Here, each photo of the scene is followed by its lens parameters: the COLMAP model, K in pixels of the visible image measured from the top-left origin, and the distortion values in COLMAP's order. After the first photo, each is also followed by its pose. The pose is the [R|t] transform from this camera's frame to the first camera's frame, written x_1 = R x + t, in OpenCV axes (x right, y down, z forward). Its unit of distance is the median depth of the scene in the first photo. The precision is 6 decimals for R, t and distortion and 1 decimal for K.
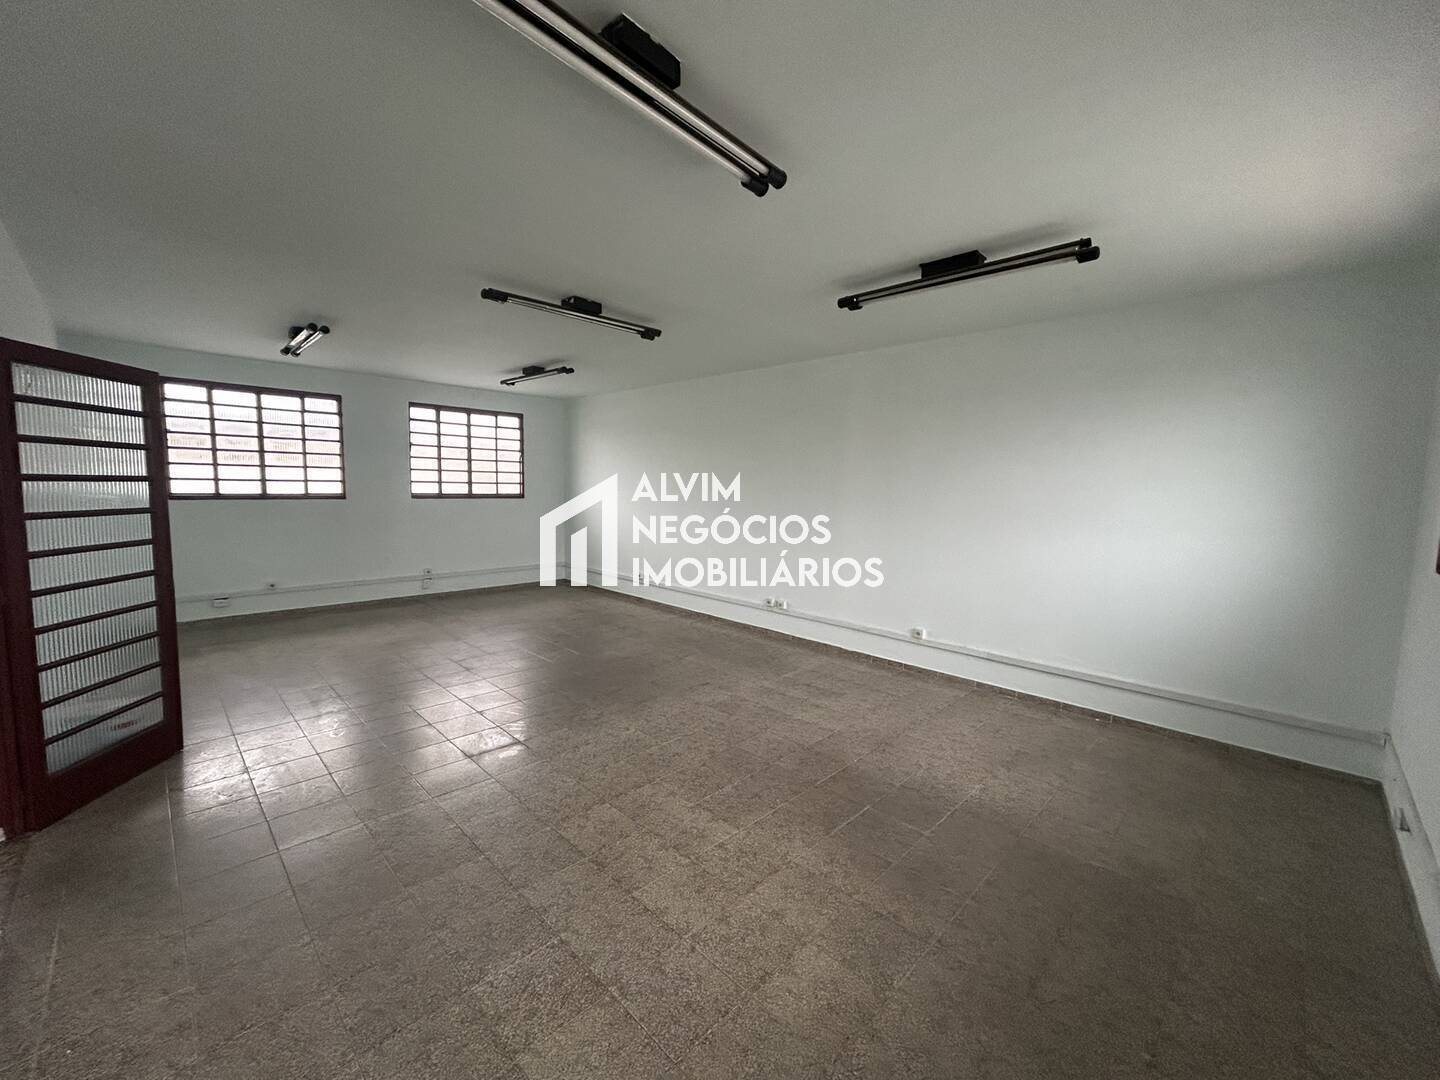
lens RADIAL K [[577.8, 0, 722.4], [0, 577.8, 536.0], [0, 0, 1]] dist [0.001584, -0.000031]
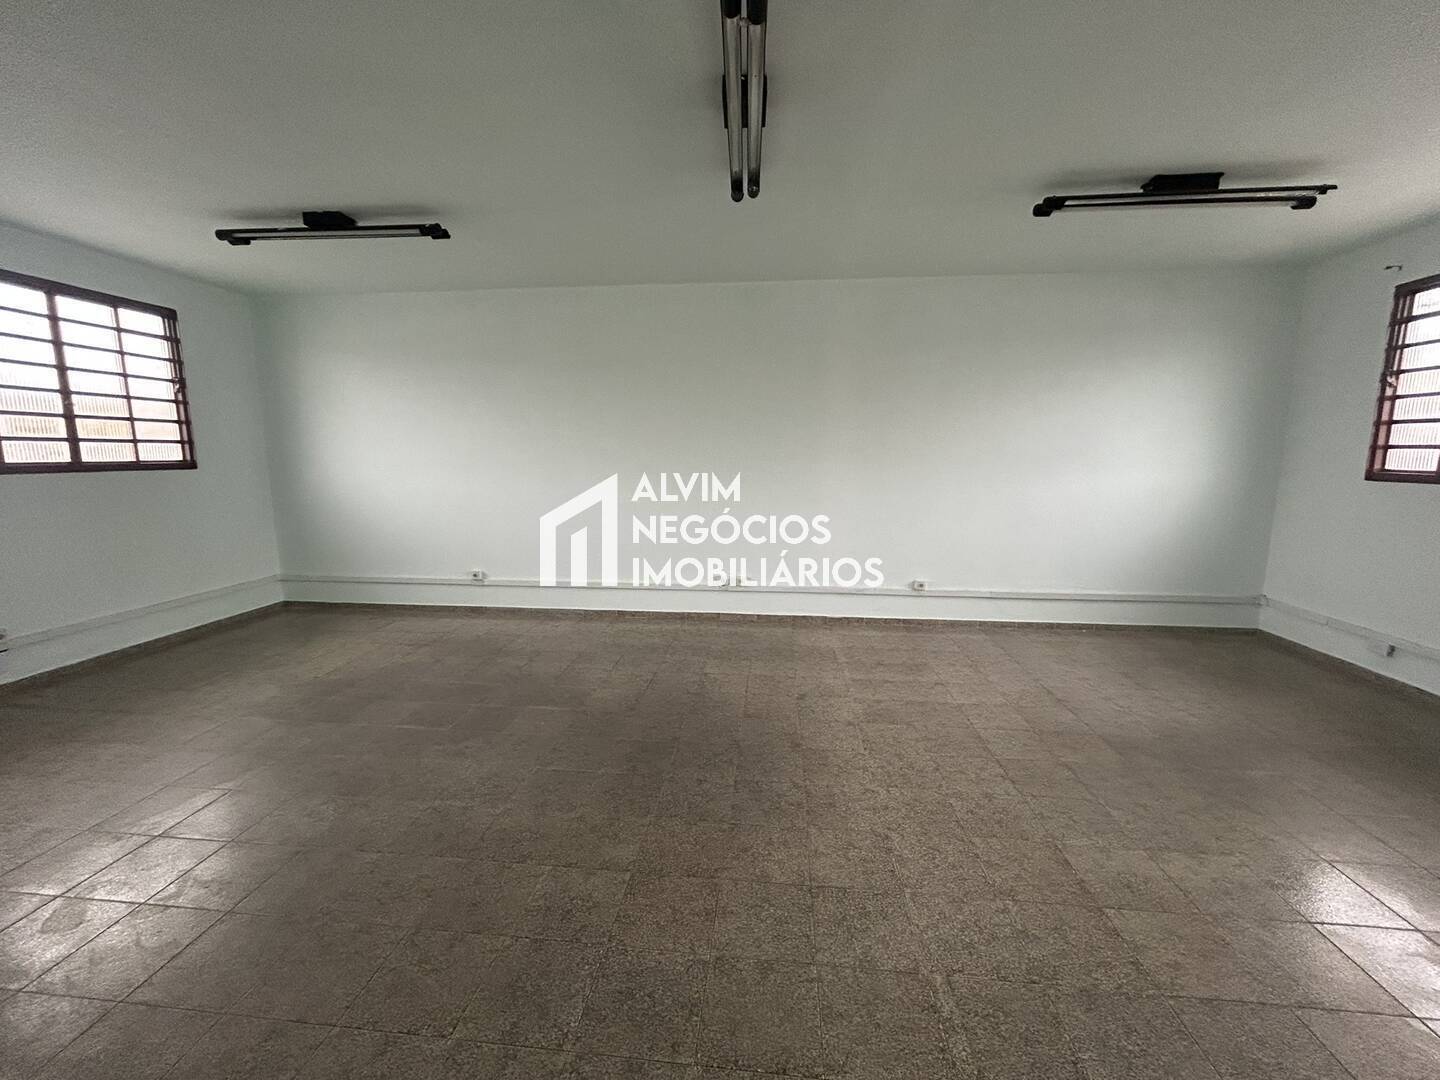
lens RADIAL K [[577.8, 0, 722.4], [0, 577.8, 536.0], [0, 0, 1]] dist [0.001584, -0.000031]
pose [[0.779483, -0.110453, 0.616608, -0.475727], [0.072522, 0.993625, 0.086310, -0.021156], [-0.622211, -0.022559, 0.782525, 0.412562]]
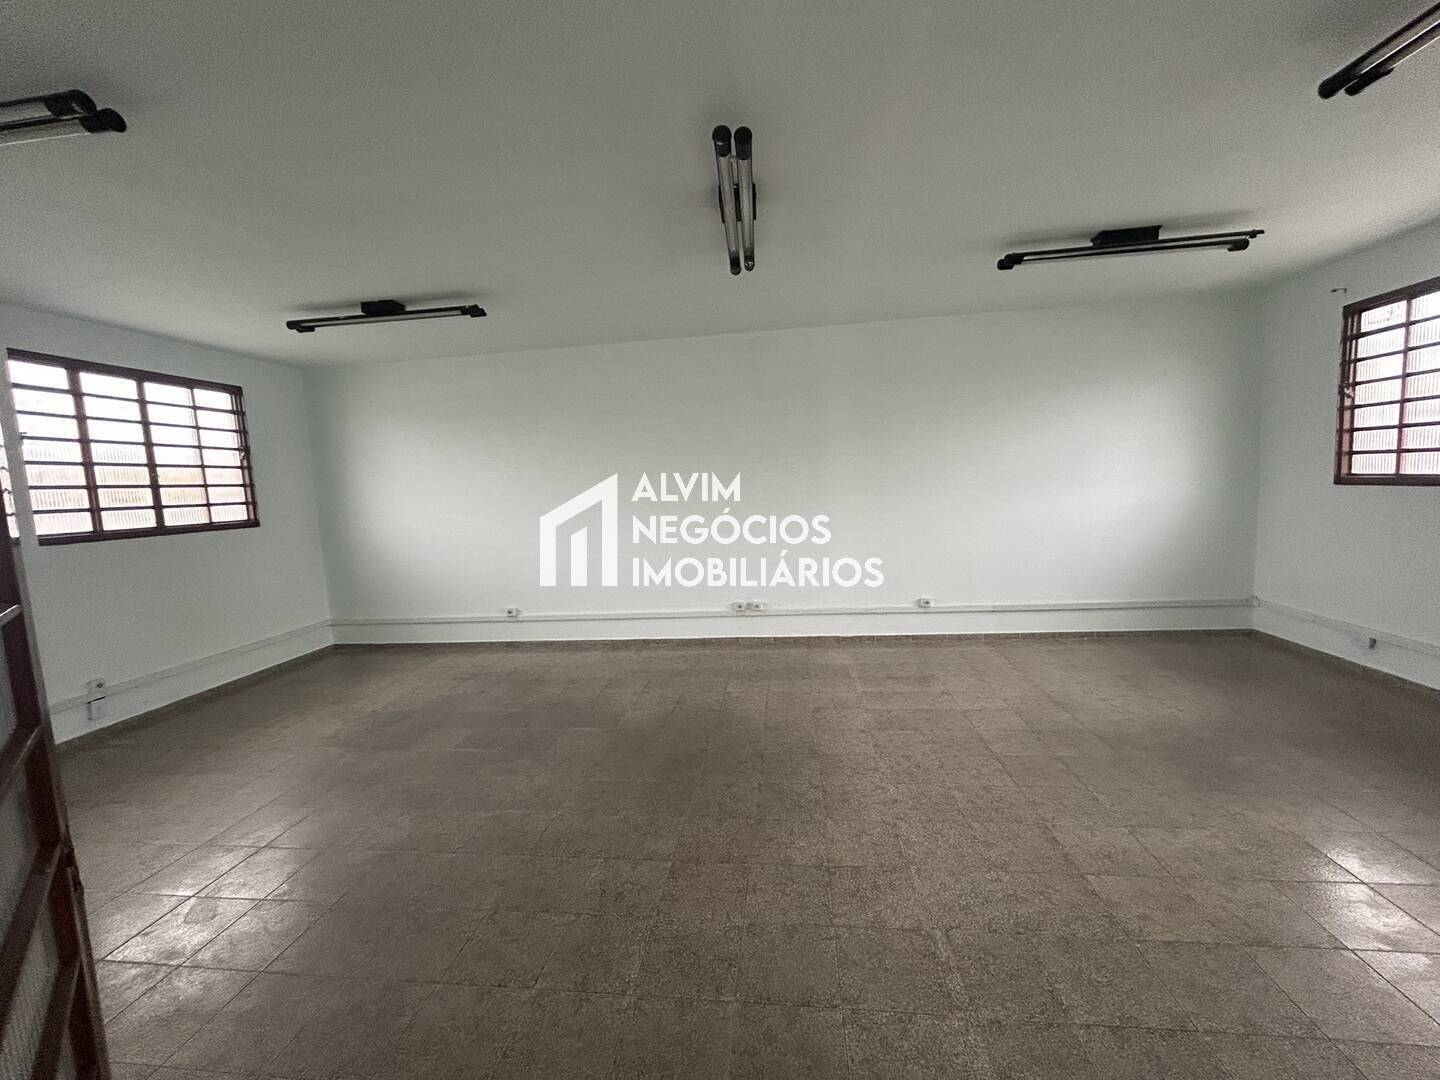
lens RADIAL K [[577.8, 0, 722.4], [0, 577.8, 536.0], [0, 0, 1]] dist [0.001584, -0.000031]
pose [[0.789579, -0.118104, 0.602177, -0.517133], [0.121805, 0.991943, 0.034836, -0.028109], [-0.601439, 0.045842, 0.797602, 0.358529]]
